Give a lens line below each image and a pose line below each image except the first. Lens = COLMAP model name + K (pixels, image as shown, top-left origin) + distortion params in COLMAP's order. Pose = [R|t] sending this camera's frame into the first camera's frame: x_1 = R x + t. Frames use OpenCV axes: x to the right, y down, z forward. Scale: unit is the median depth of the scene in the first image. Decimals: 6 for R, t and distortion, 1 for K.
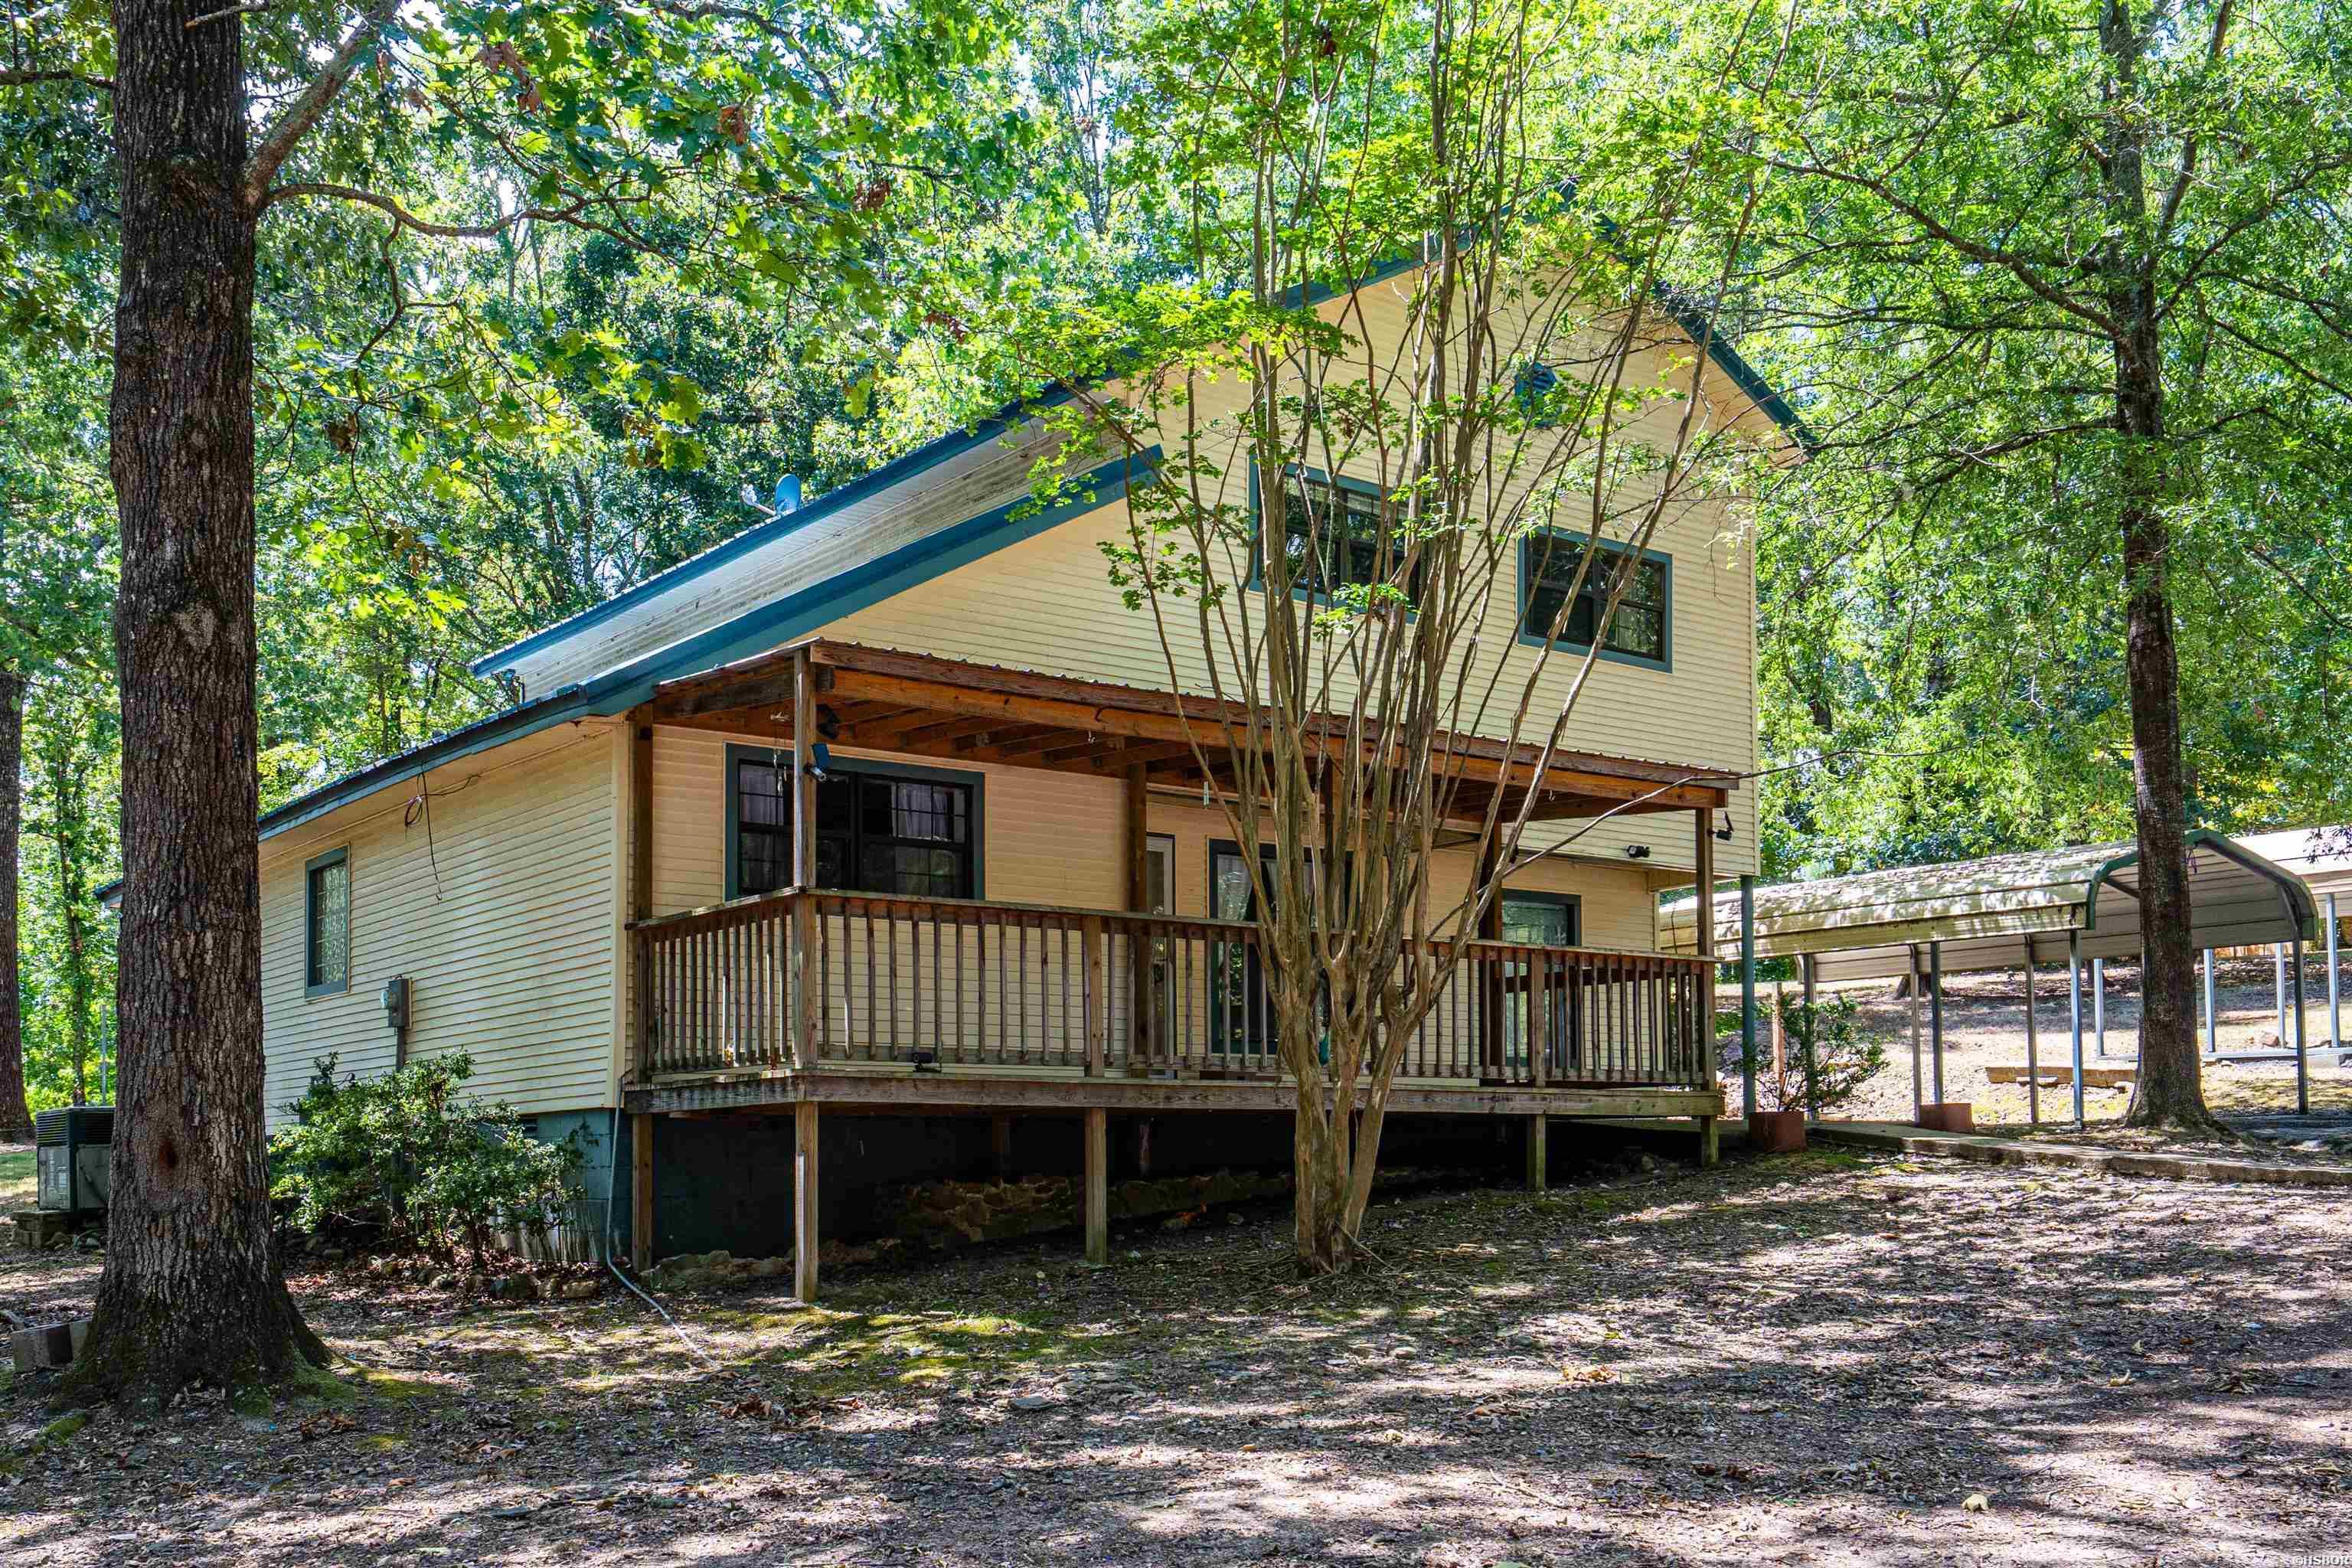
lens RADIAL K [[2245.1, 0, 1178.1], [0, 2245.1, 786.5], [0, 0, 1]] dist [0.004760, 0.000000]
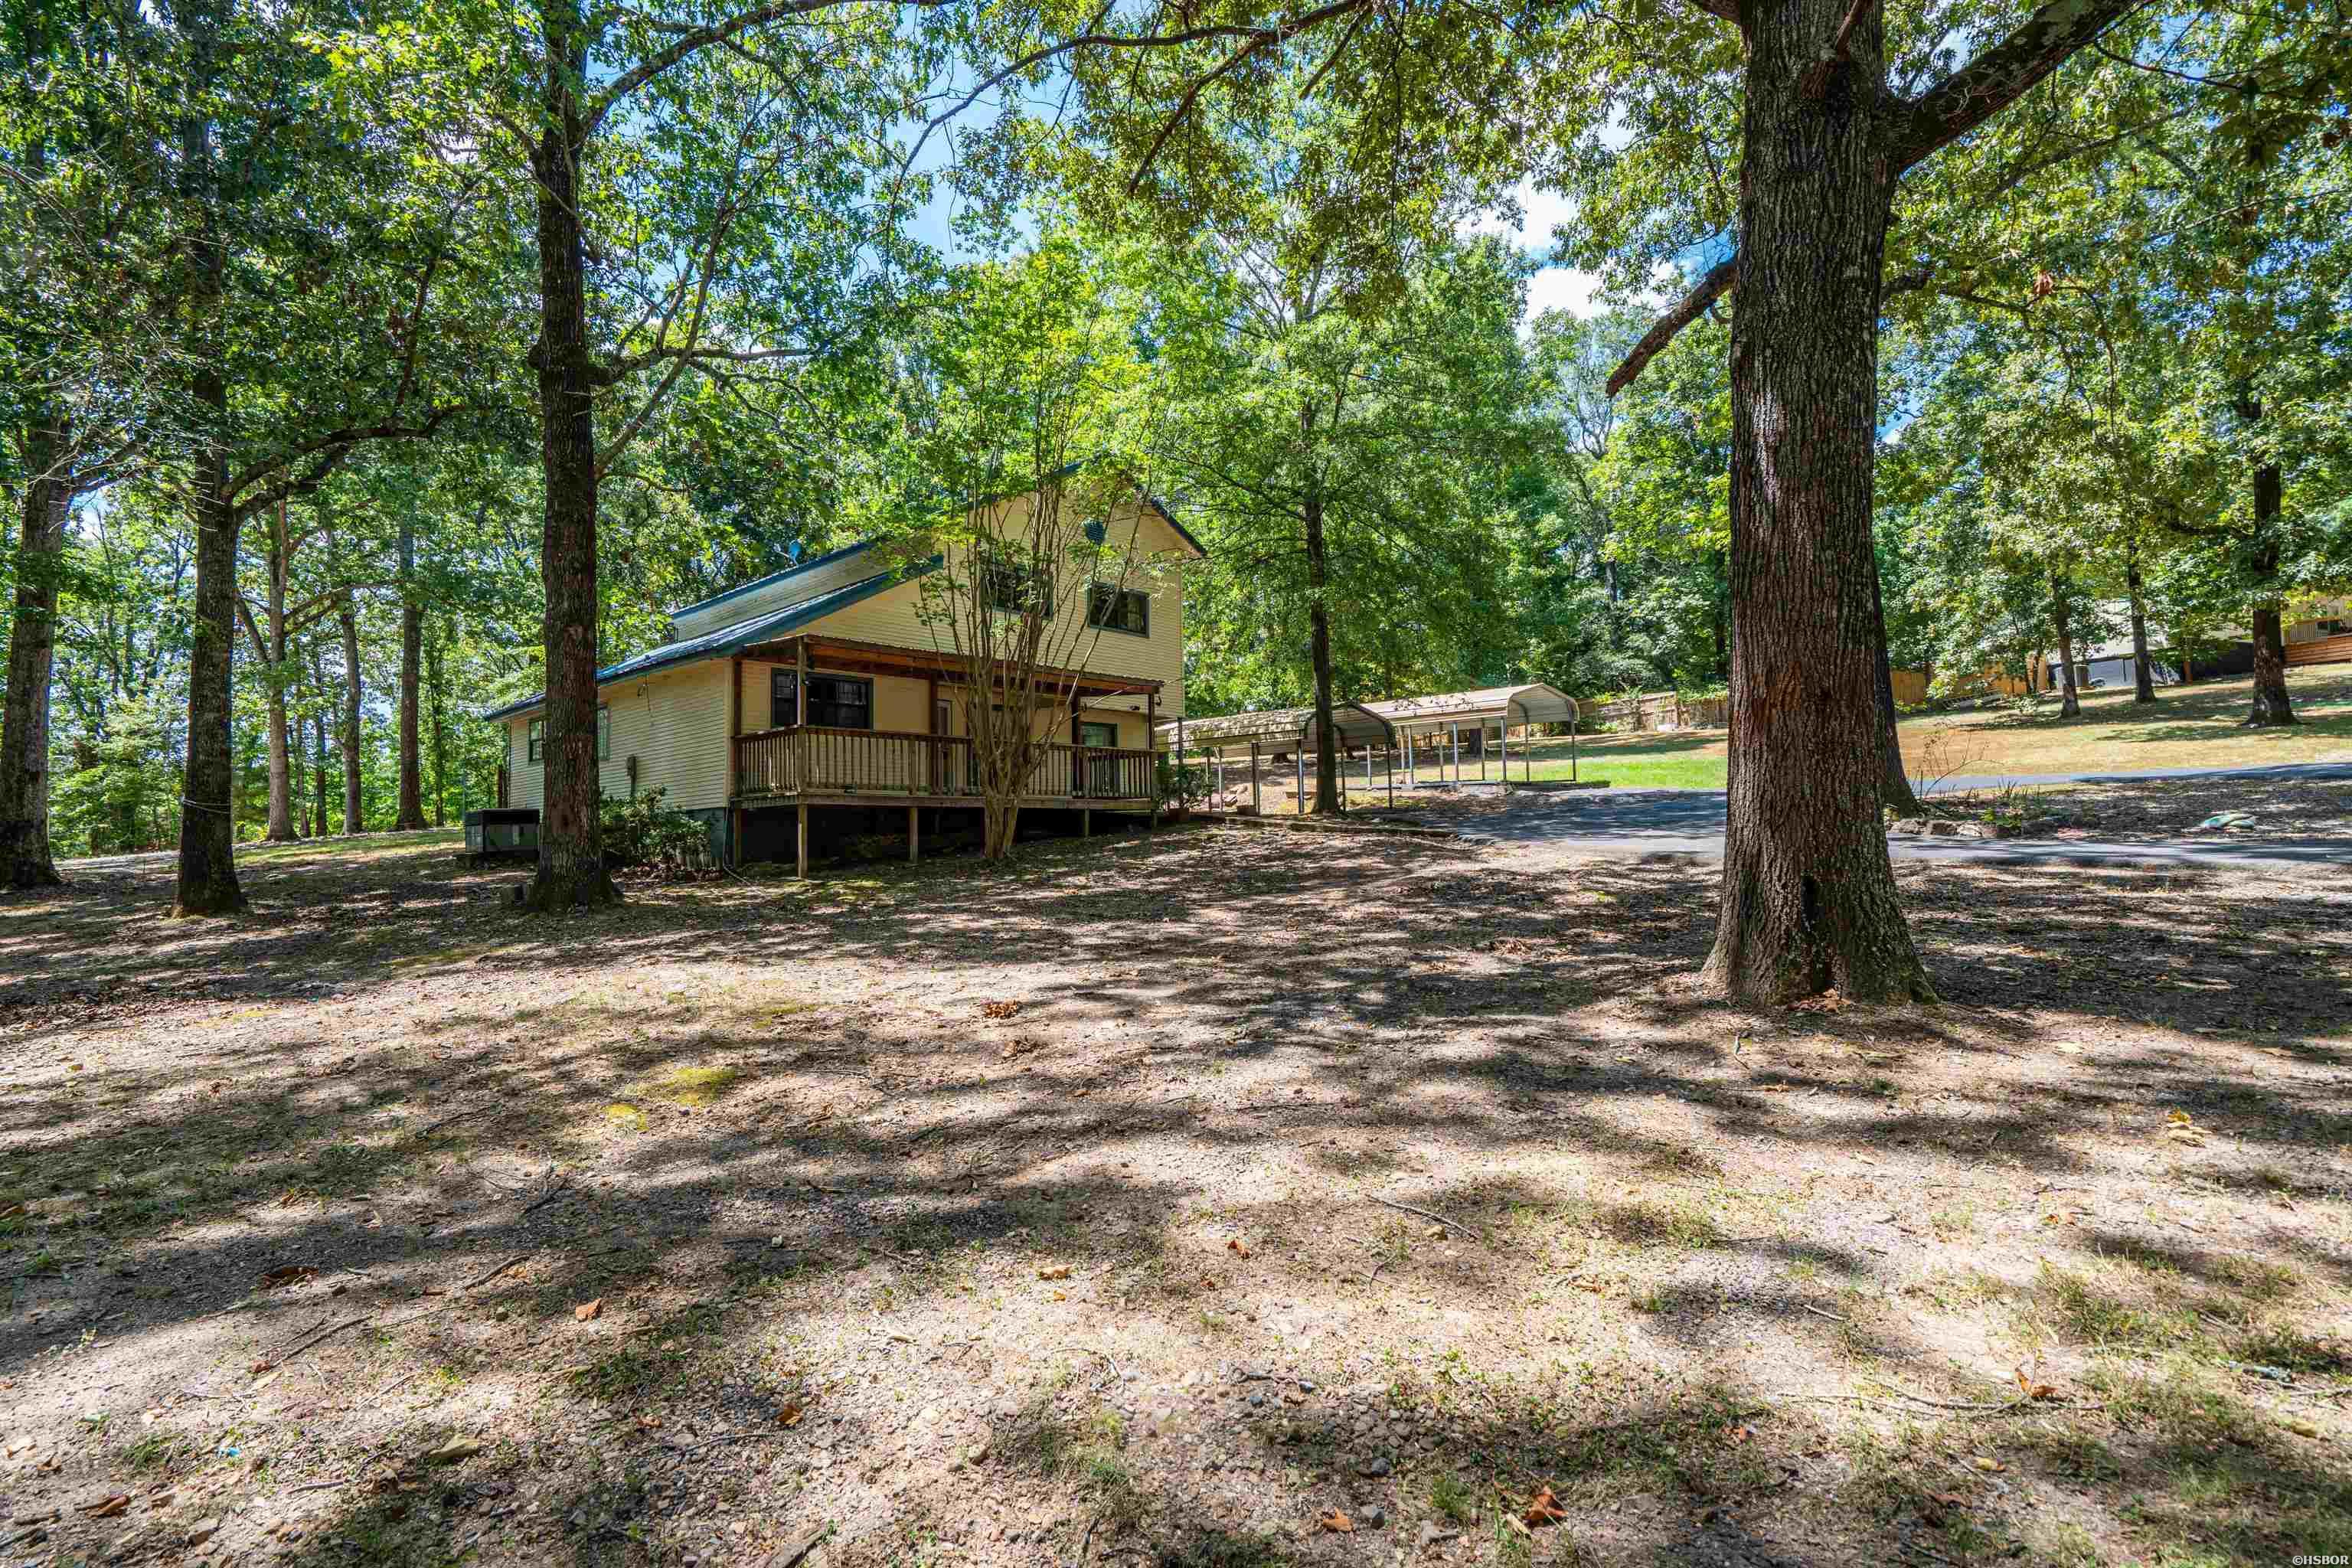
lens RADIAL K [[1080.8, 0, 1121.6], [0, 1080.8, 703.8], [0, 0, 1]] dist [-0.001120, 0.000031]
pose [[0.992327, 0.008730, 0.123330, 0.045921], [-0.013700, 0.999125, 0.039514, -0.031056], [-0.122877, -0.040900, 0.991579, -0.281586]]
